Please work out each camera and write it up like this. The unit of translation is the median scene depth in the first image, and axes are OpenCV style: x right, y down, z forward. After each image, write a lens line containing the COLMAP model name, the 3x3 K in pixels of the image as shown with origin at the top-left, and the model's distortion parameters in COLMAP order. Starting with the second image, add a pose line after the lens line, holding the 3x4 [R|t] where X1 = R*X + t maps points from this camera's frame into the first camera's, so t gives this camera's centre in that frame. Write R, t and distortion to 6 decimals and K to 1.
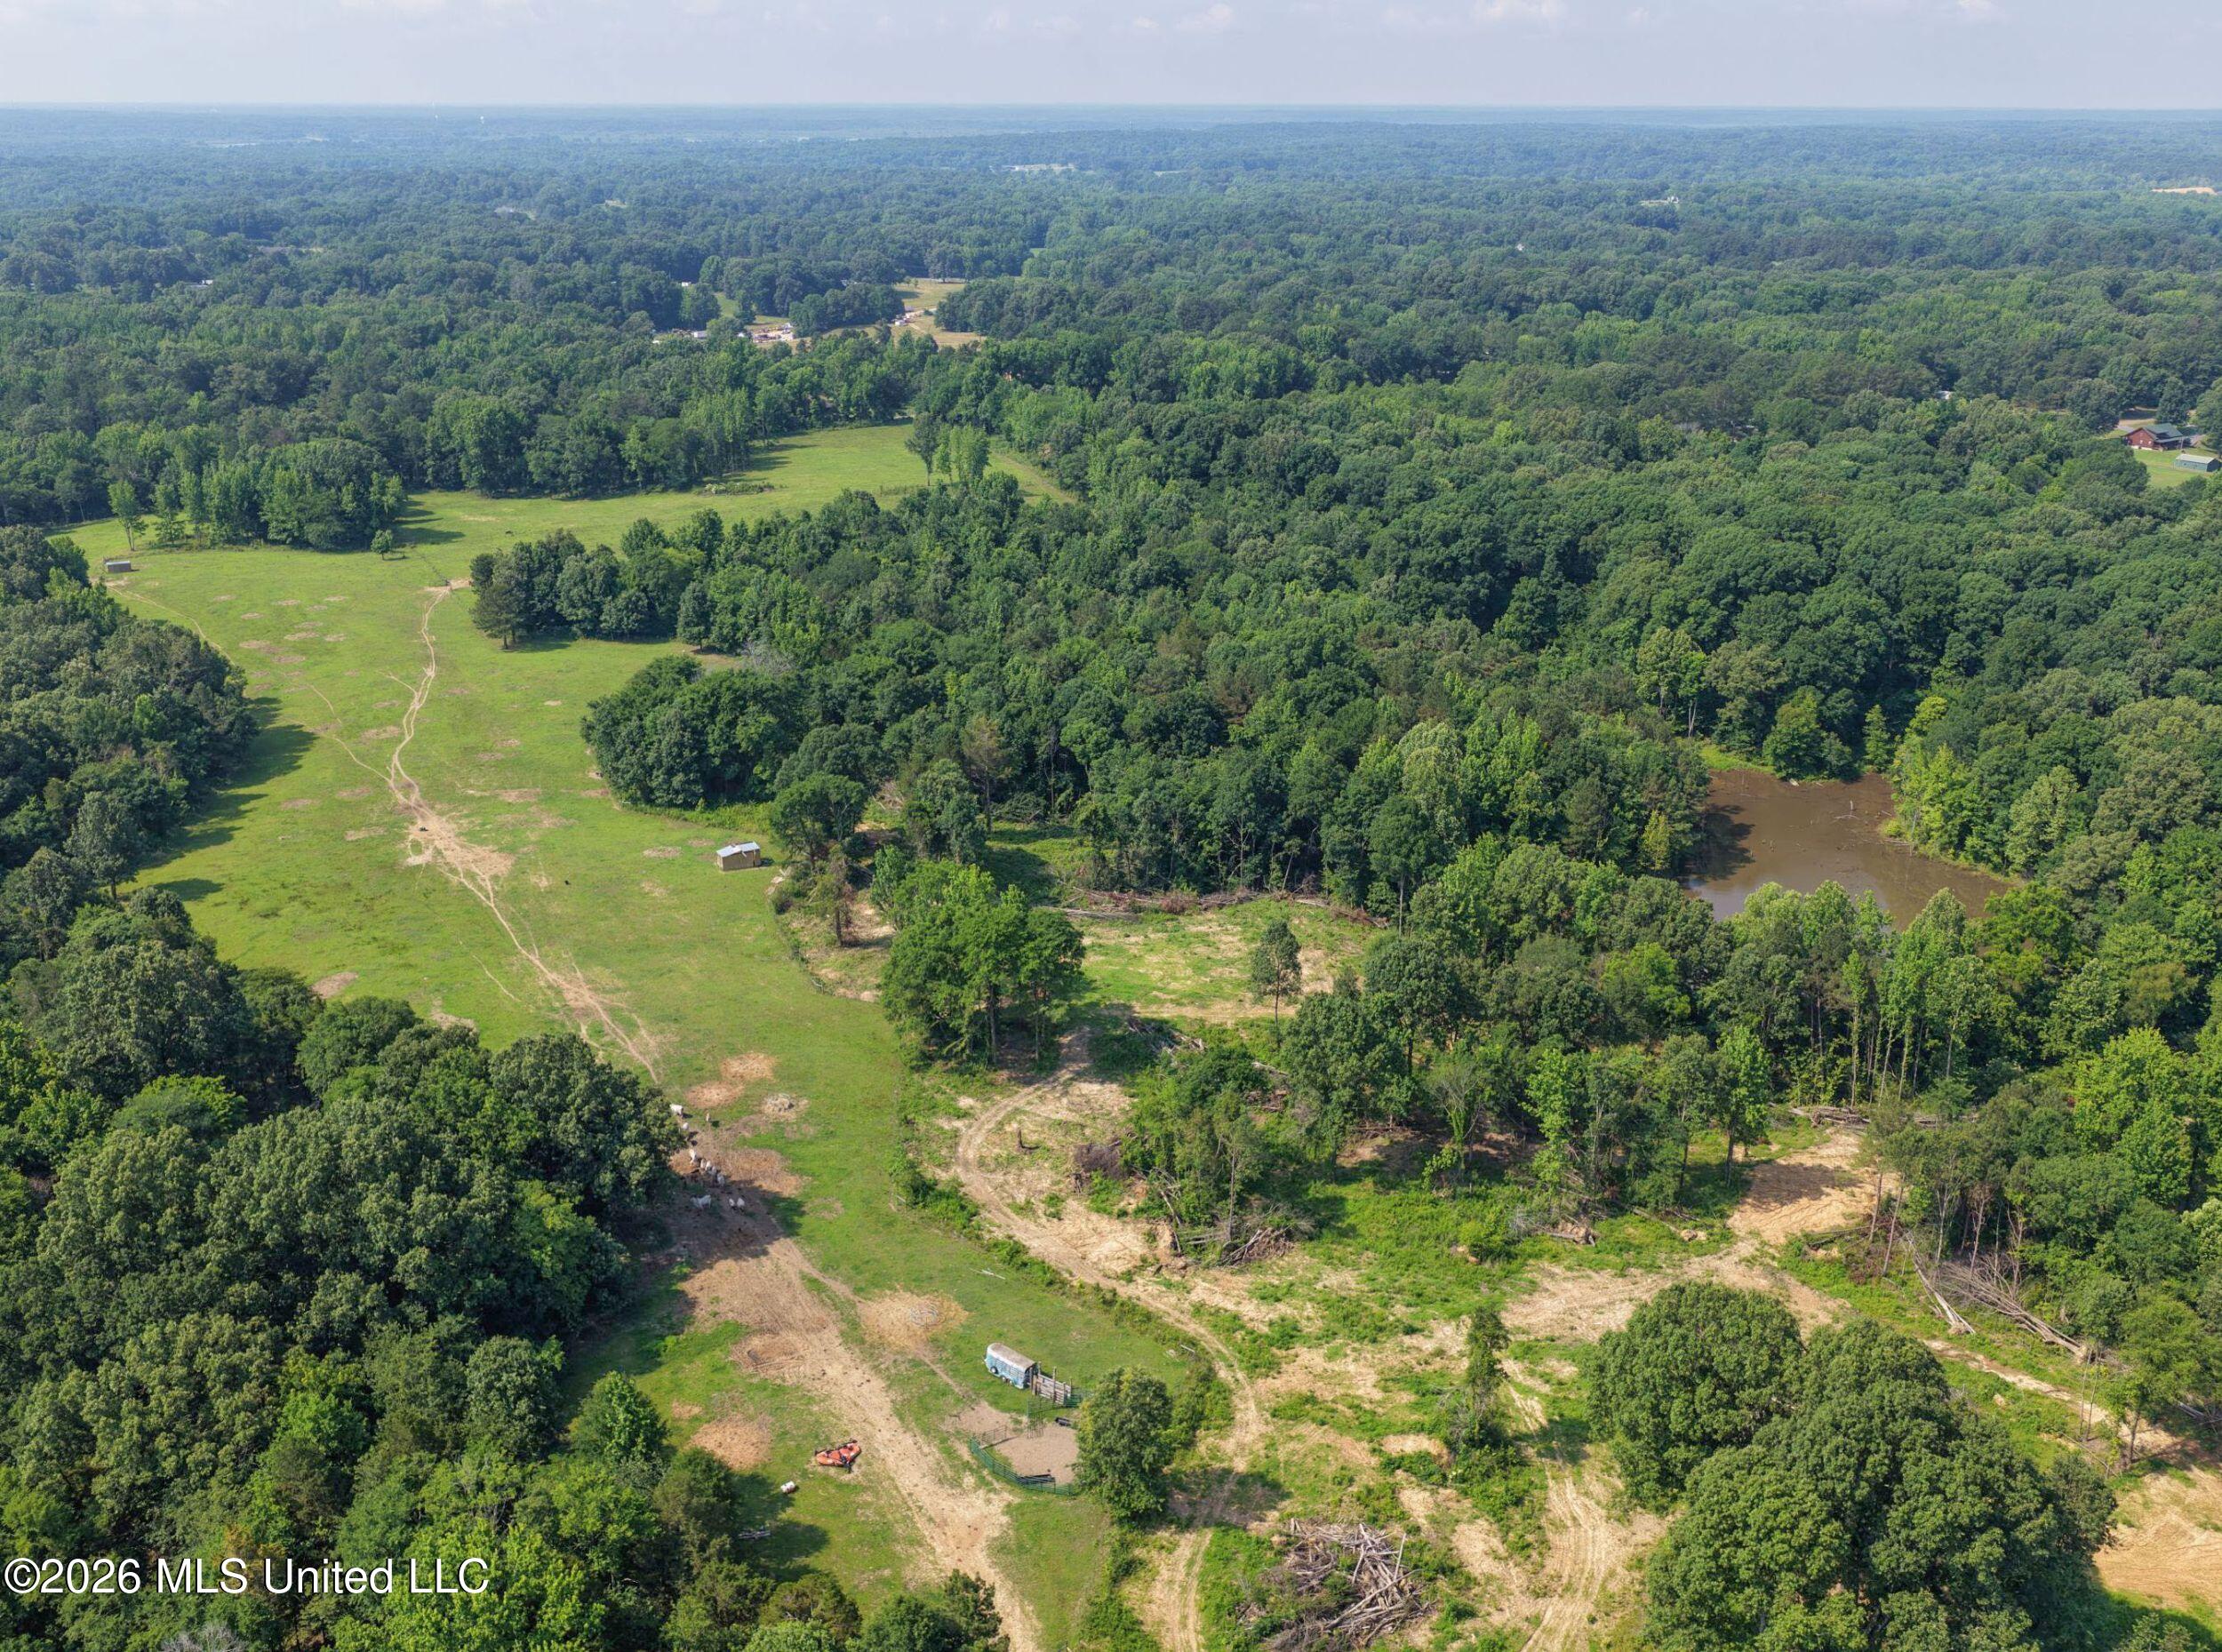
lens RADIAL K [[2056.7, 0, 1139.4], [0, 2056.7, 823.2], [0, 0, 1]] dist [-0.003053, 0.000000]
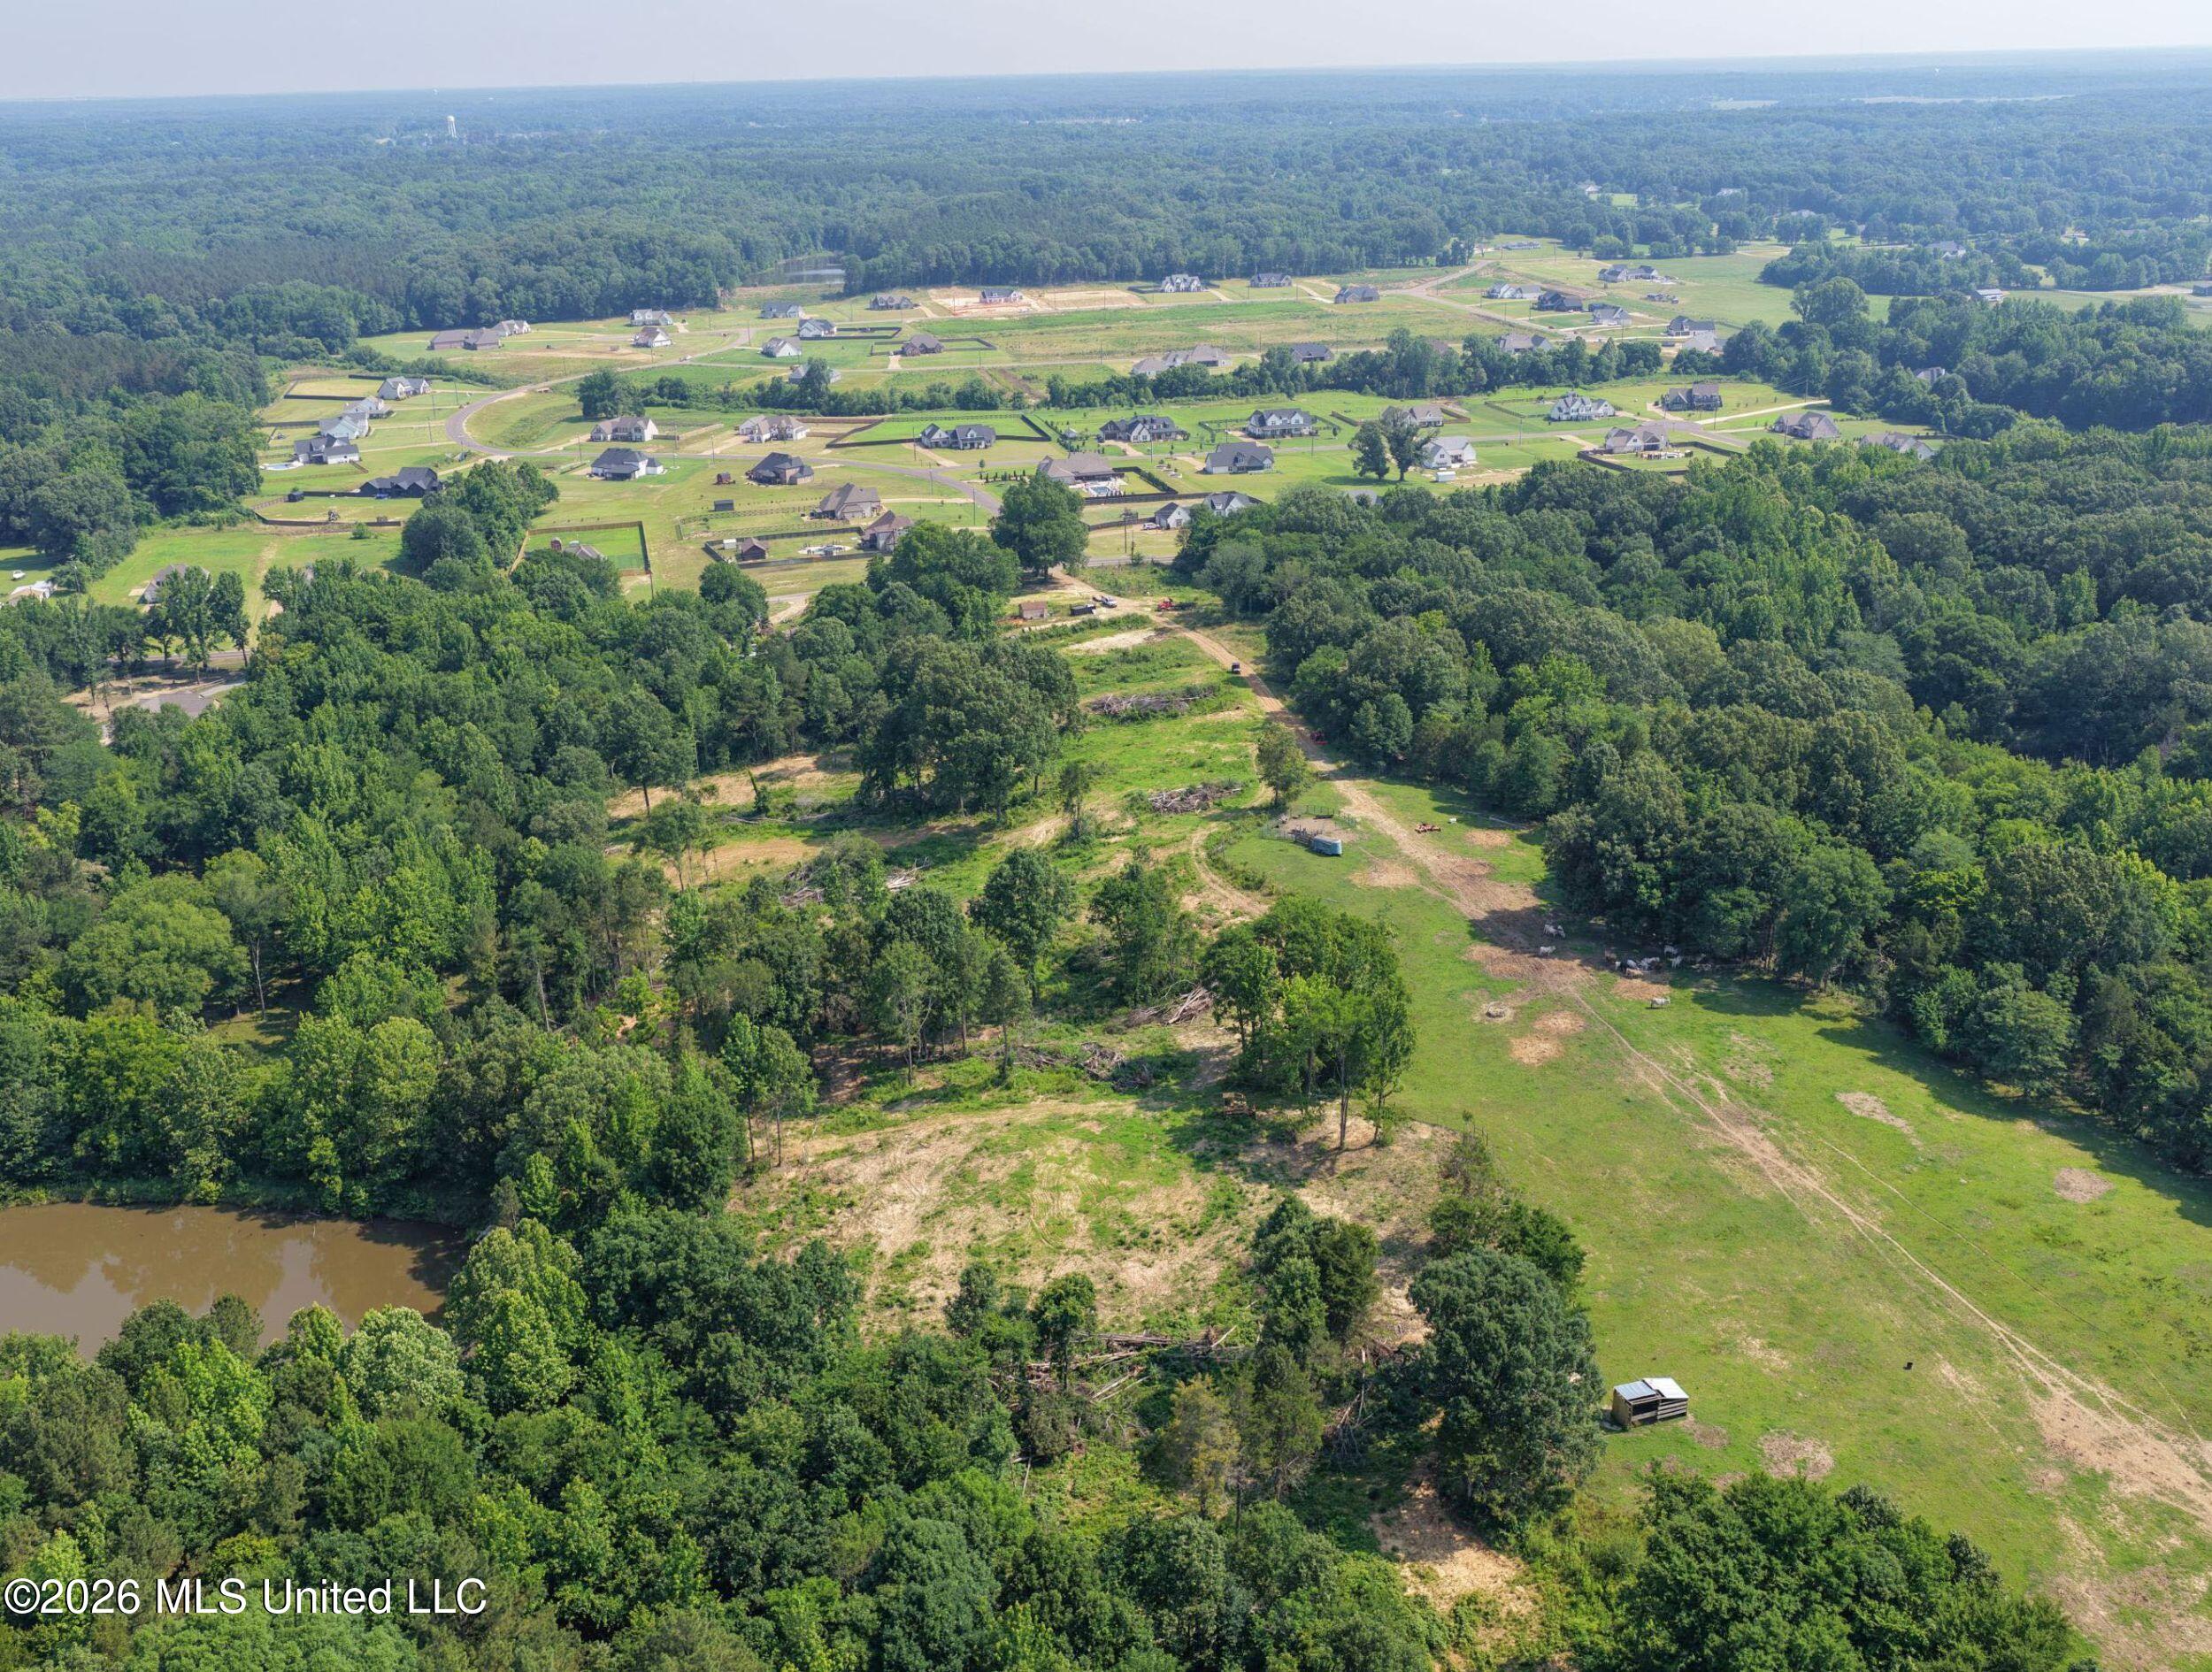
lens RADIAL K [[2081.3, 0, 1109.8], [0, 2081.3, 824.6], [0, 0, 1]] dist [-0.006881, 0.000000]
pose [[-0.969739, -0.060657, 0.236489, -0.133617], [0.106082, 0.767743, 0.631915, -0.389305], [-0.219893, 0.637880, -0.738076, 1.046904]]
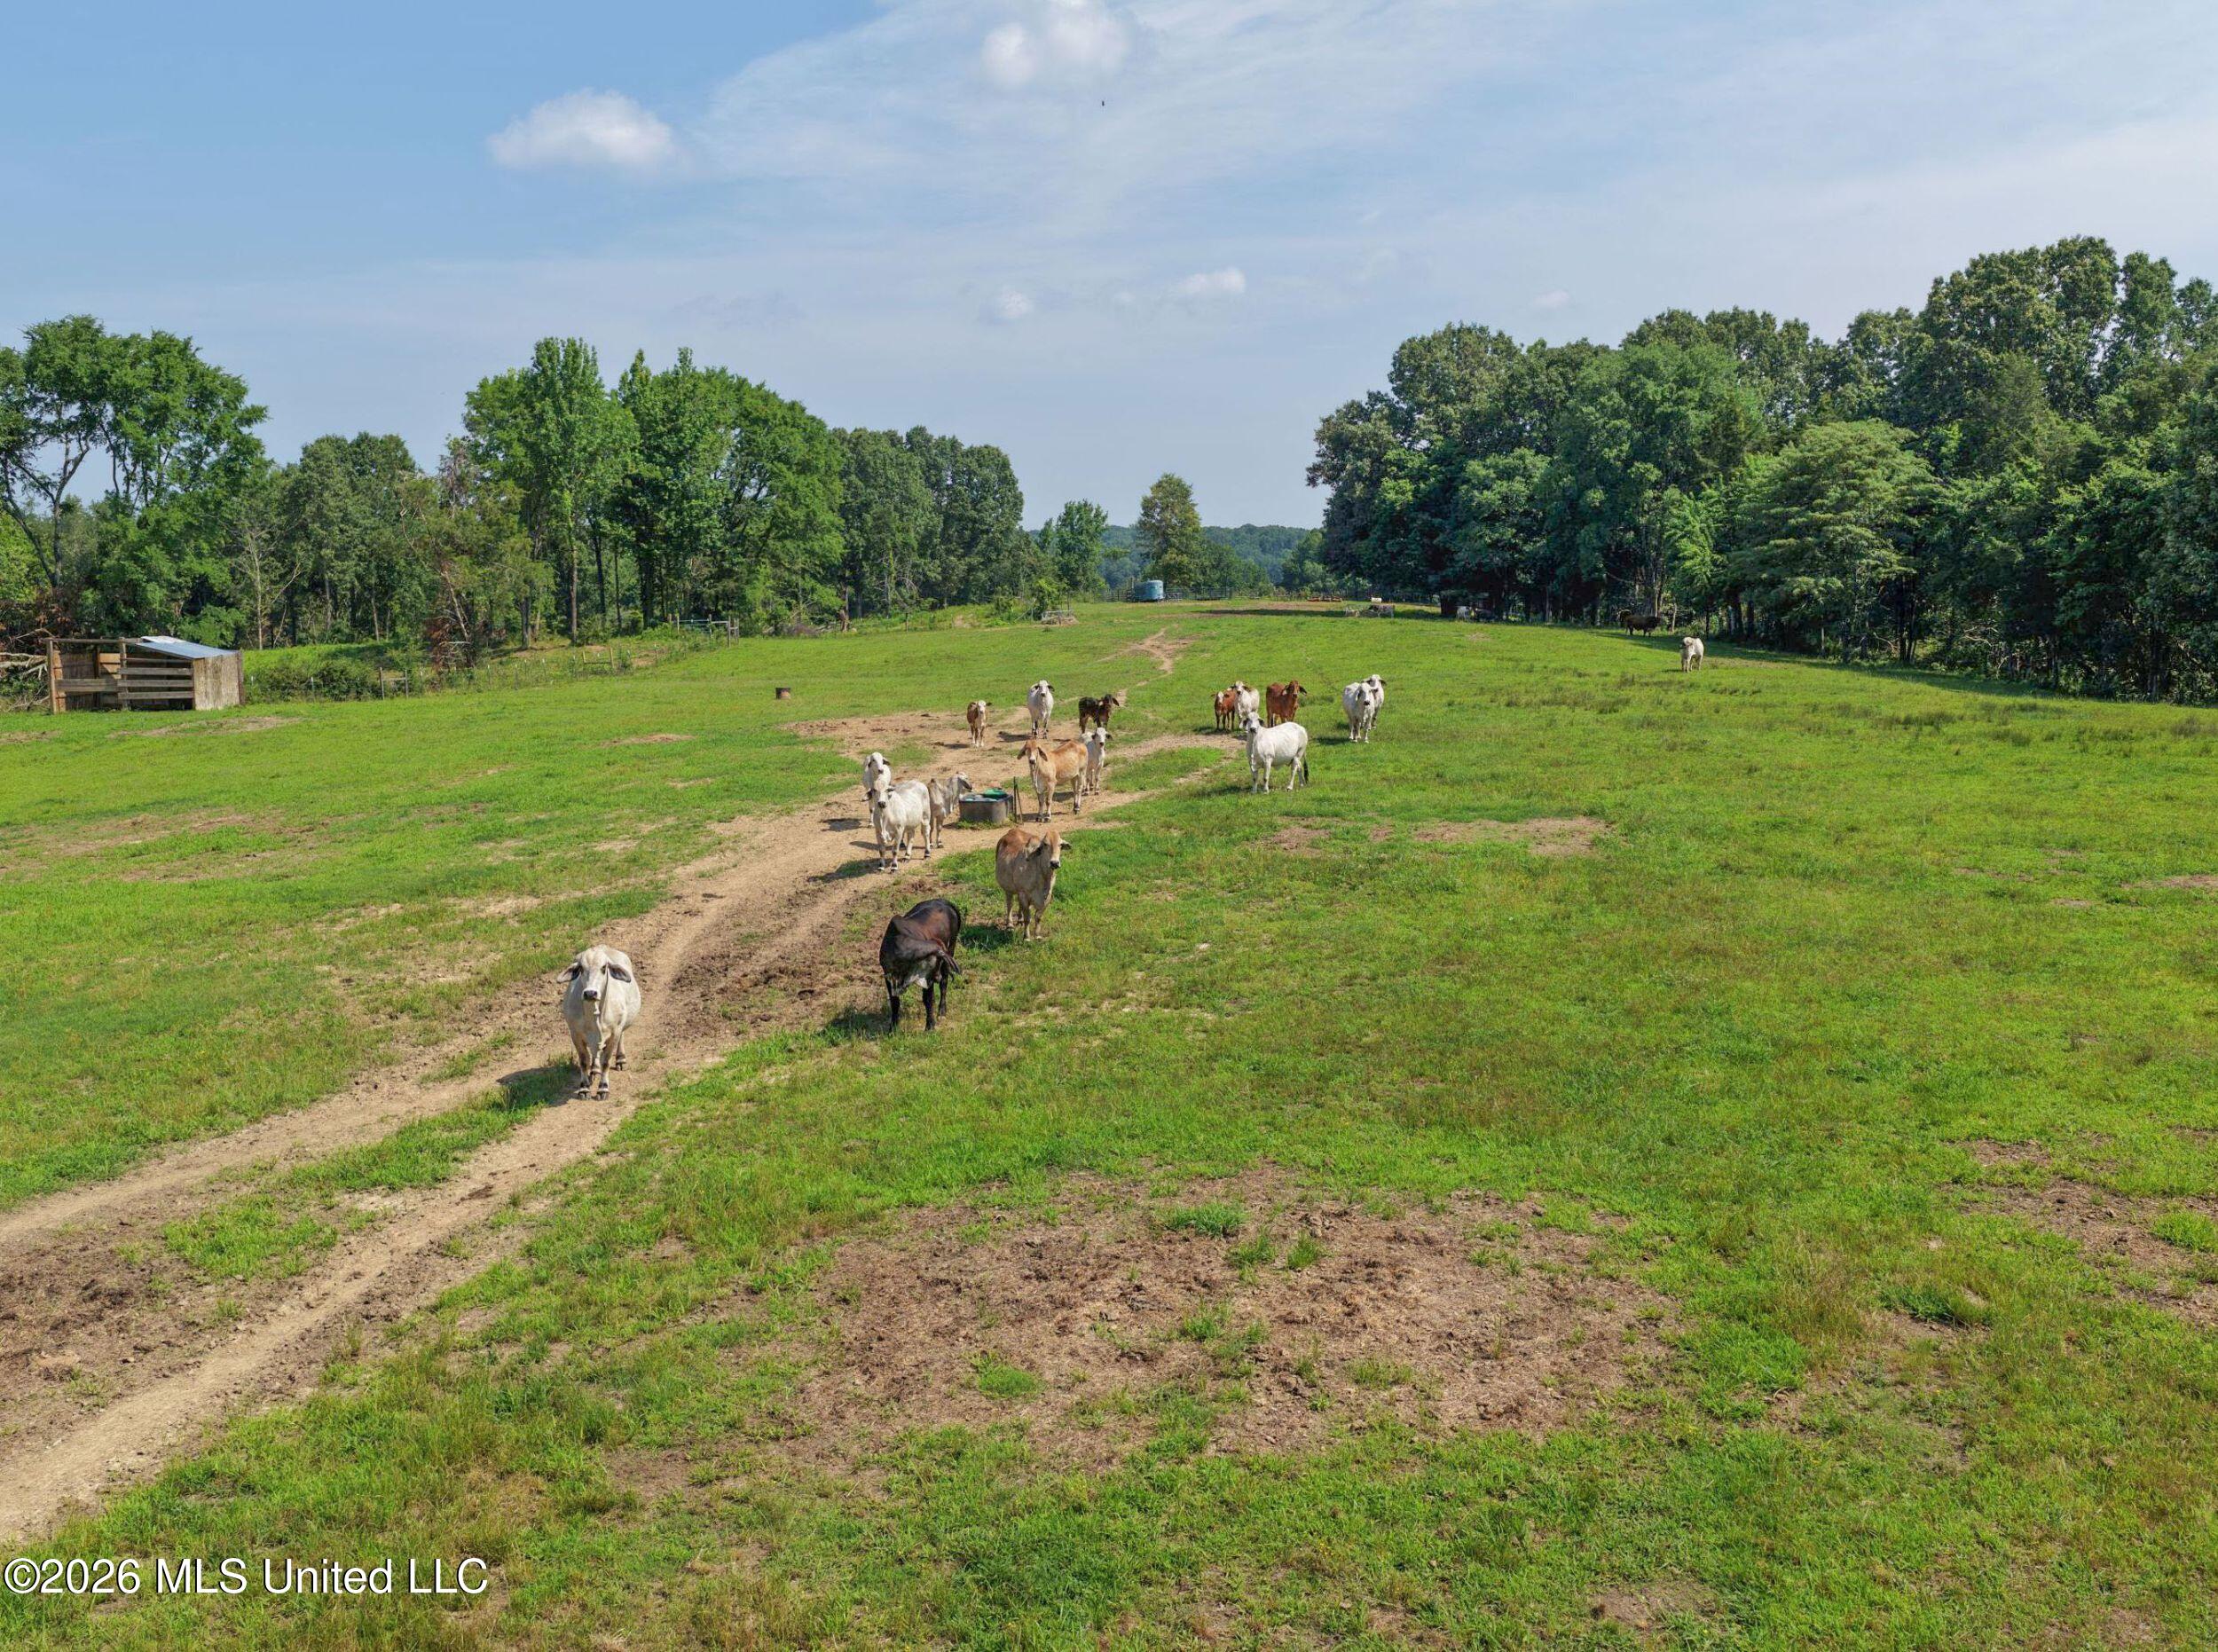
lens RADIAL K [[2065.3, 0, 1110.8], [0, 2065.3, 814.7], [0, 0, 1]] dist [-0.002575, 0.000000]
pose [[-0.801582, -0.074164, 0.593267, -0.335651], [0.205822, 0.897398, 0.390275, -0.035409], [-0.561340, 0.434945, -0.704074, 0.854243]]
